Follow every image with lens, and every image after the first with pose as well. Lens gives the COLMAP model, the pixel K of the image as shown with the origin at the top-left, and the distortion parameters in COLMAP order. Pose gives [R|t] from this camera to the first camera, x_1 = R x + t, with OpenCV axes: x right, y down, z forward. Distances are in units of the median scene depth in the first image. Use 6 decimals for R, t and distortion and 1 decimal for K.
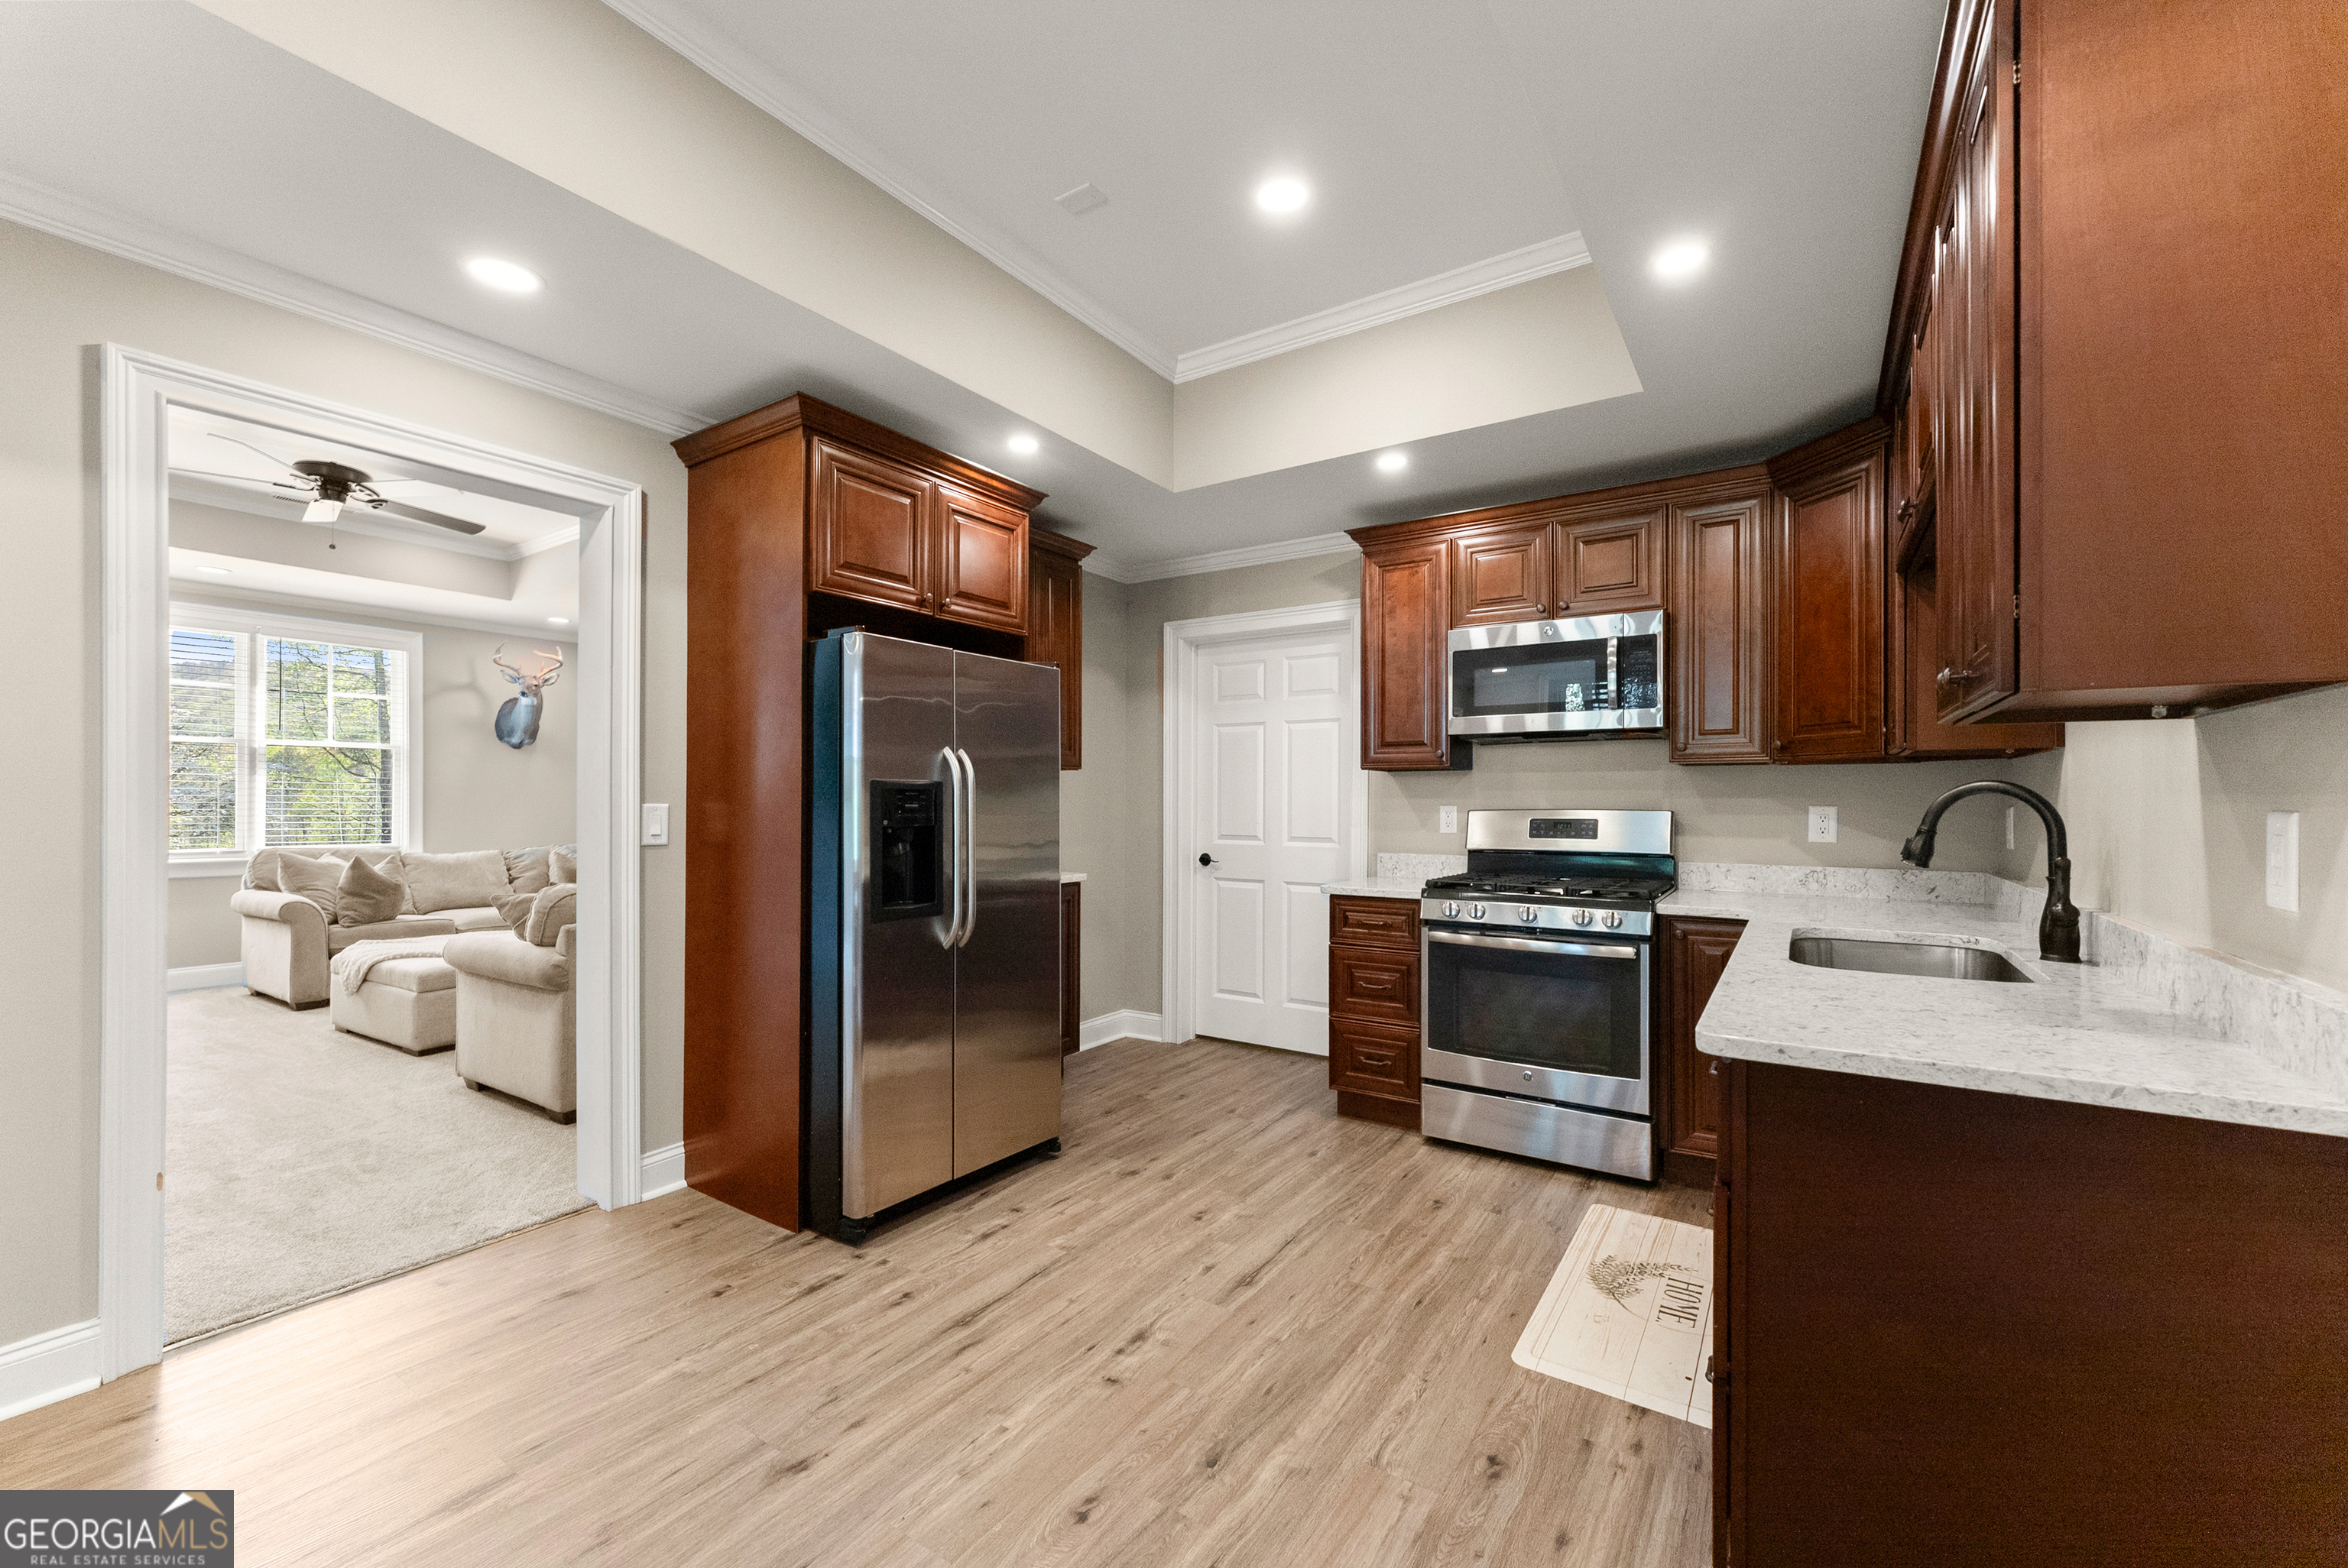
lens RADIAL K [[947.3, 0, 1176.0], [0, 947.3, 792.4], [0, 0, 1]] dist [0.000804, -0.001301]
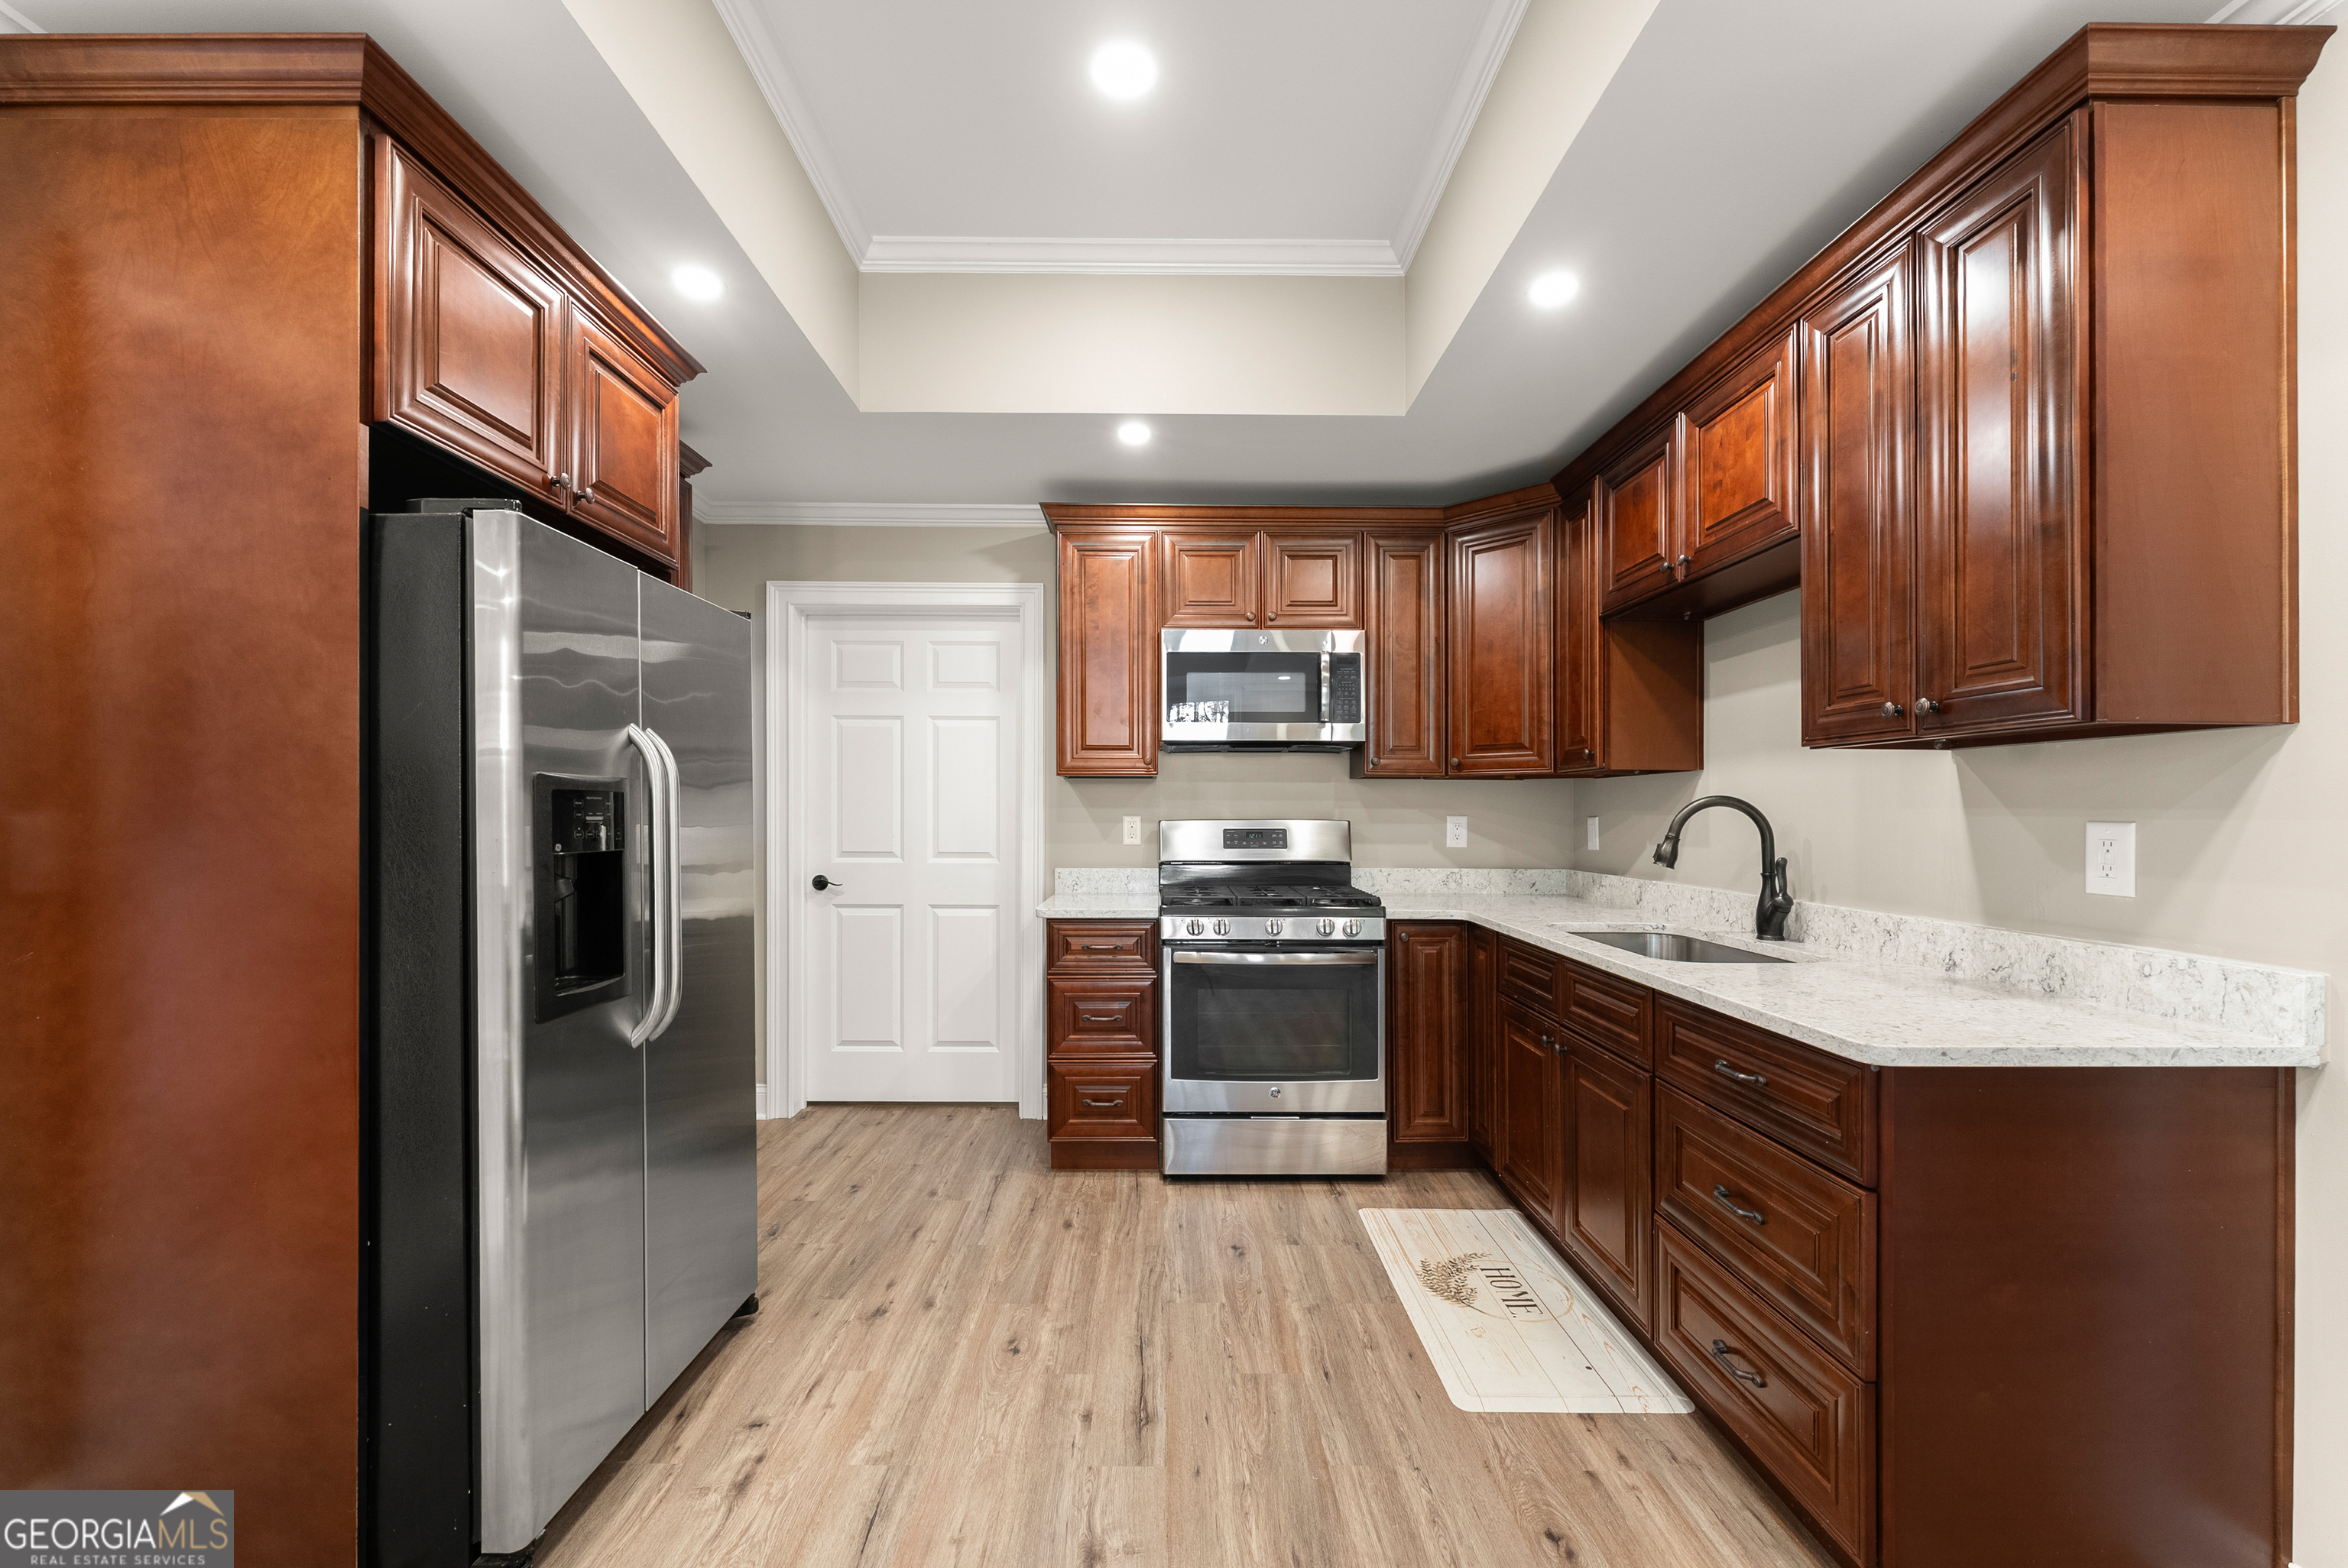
lens RADIAL K [[947.3, 0, 1171.2], [0, 947.3, 807.1], [0, 0, 1]] dist [0.000804, -0.001301]
pose [[0.826080, 0.003315, 0.563543, -0.304125], [-0.007311, 0.999962, 0.004834, 0.001055], [-0.563506, -0.008113, 0.826072, 0.288631]]
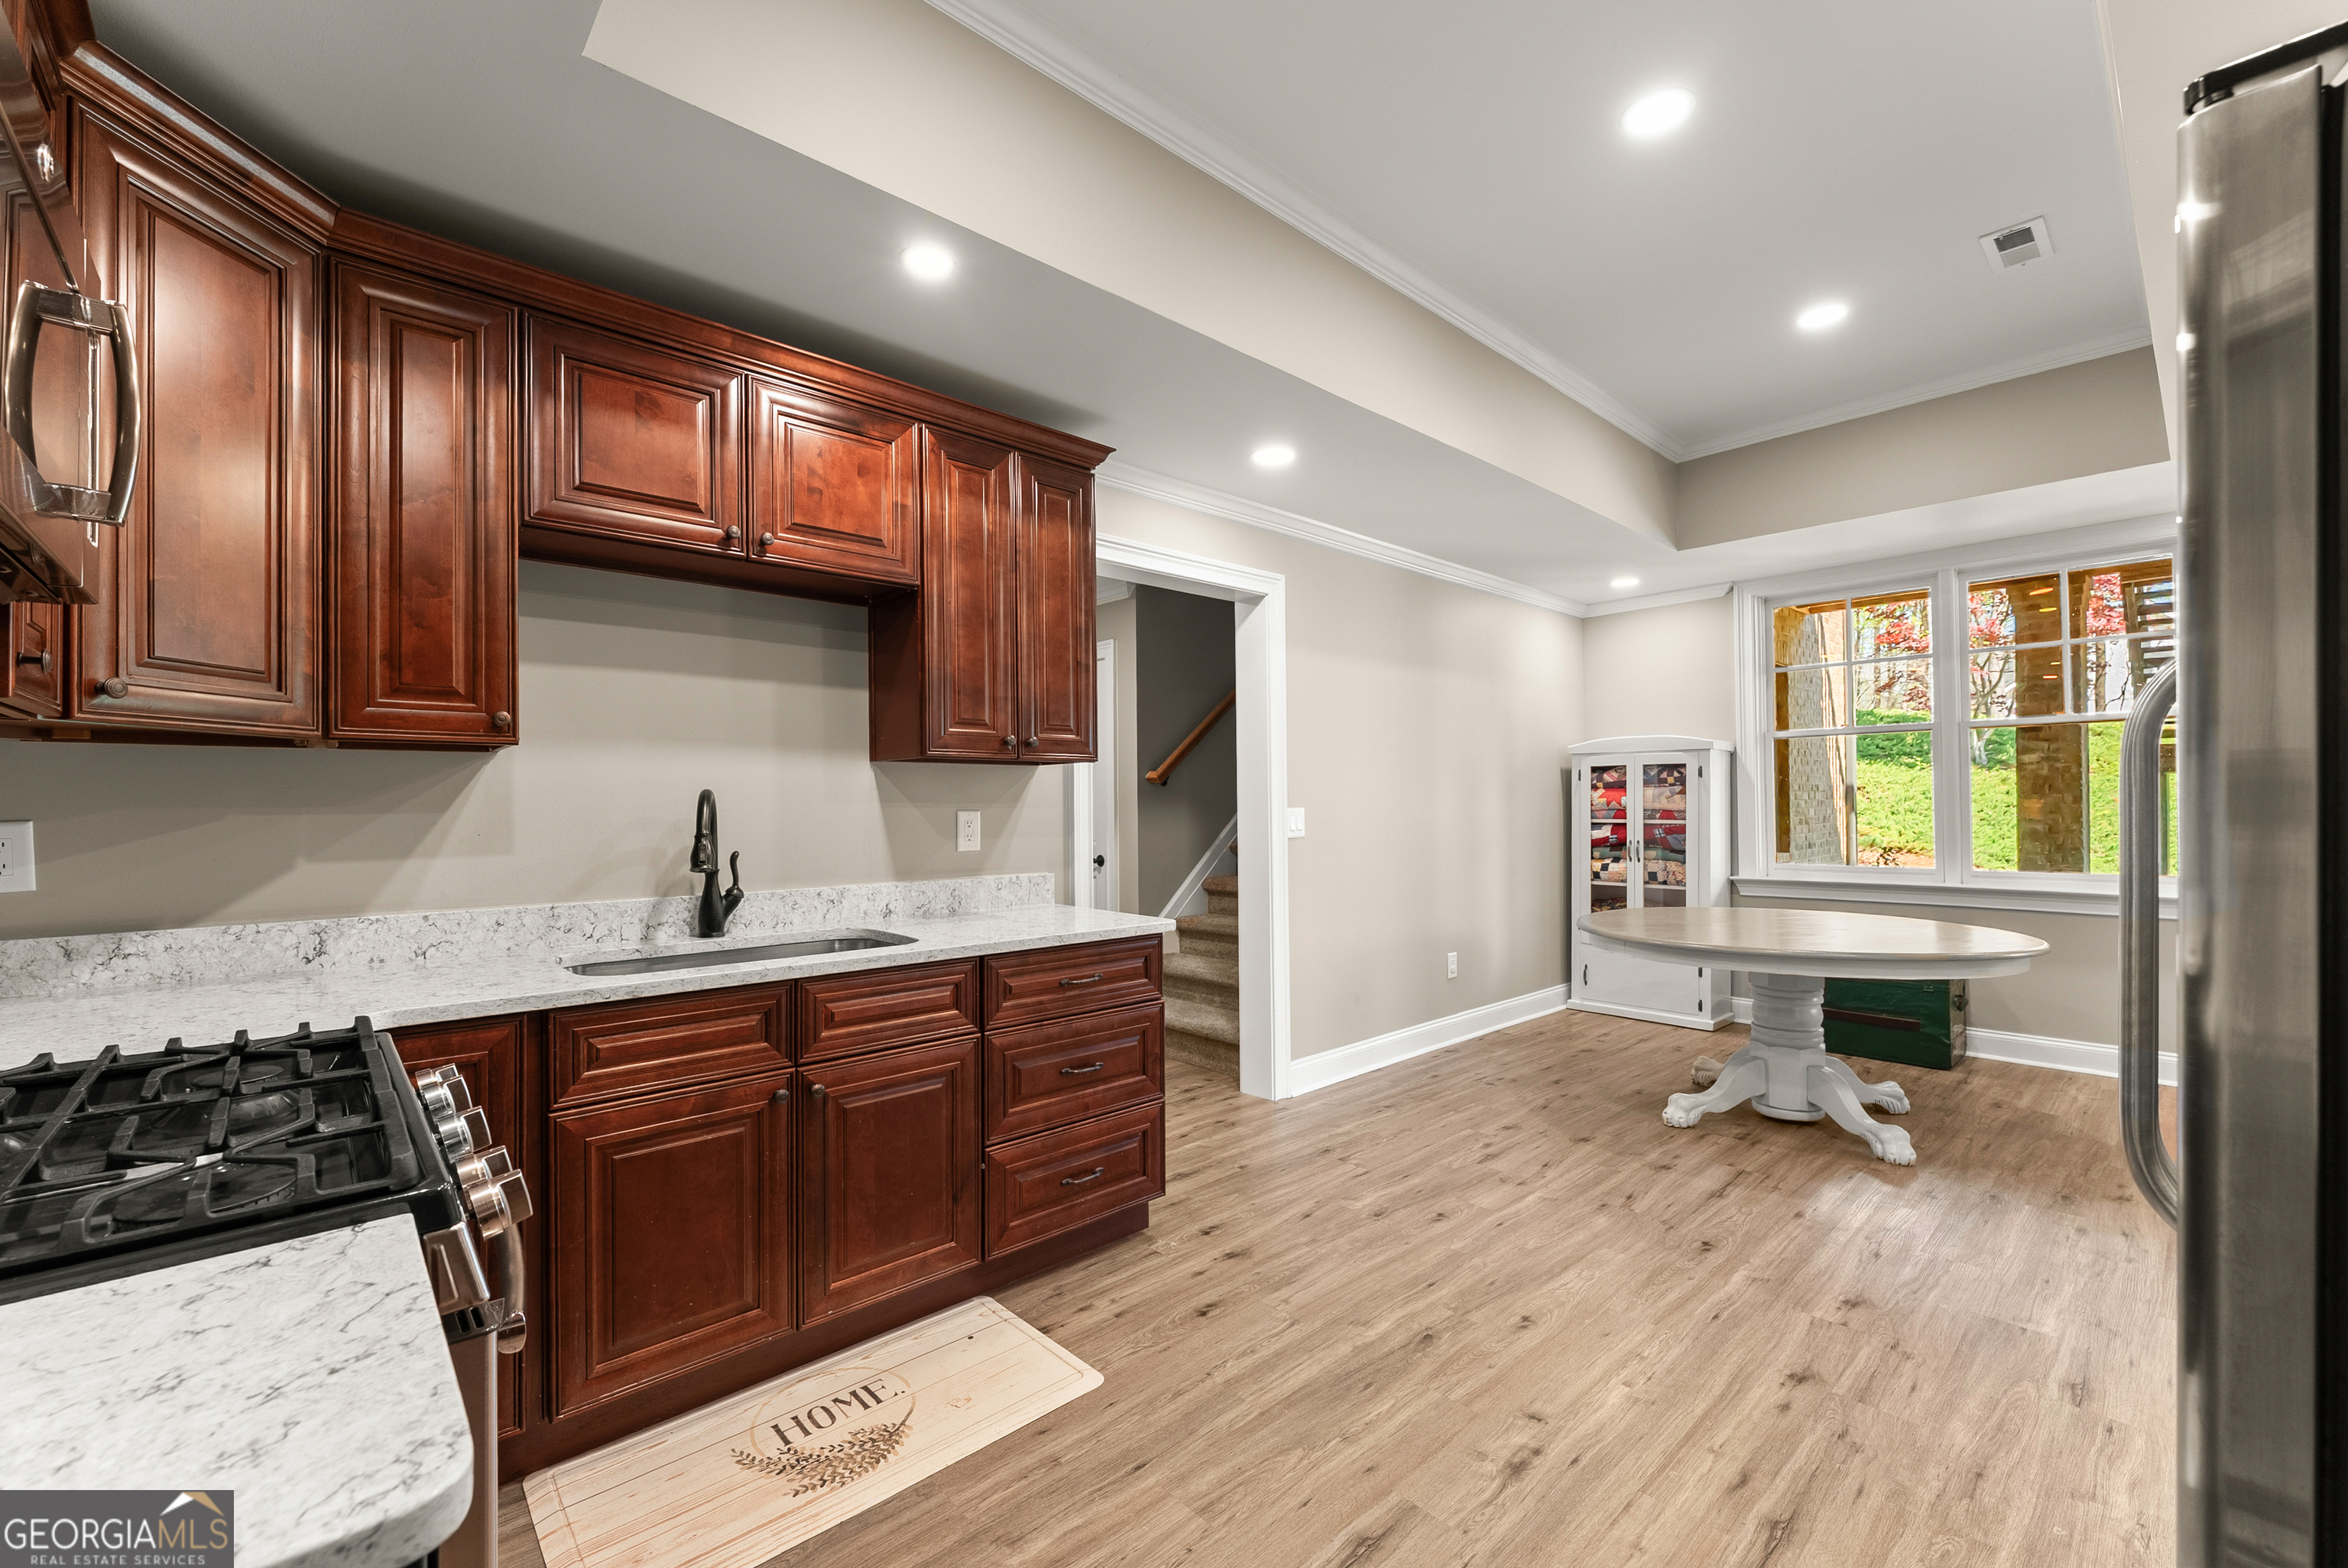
lens RADIAL K [[947.3, 0, 1160.0], [0, 947.3, 791.2], [0, 0, 1]] dist [0.000804, -0.001301]
pose [[-0.967576, 0.006393, 0.252500, 0.036988], [0.000877, 0.999759, -0.021950, 0.011047], [-0.252579, -0.021017, -0.967348, 1.436202]]
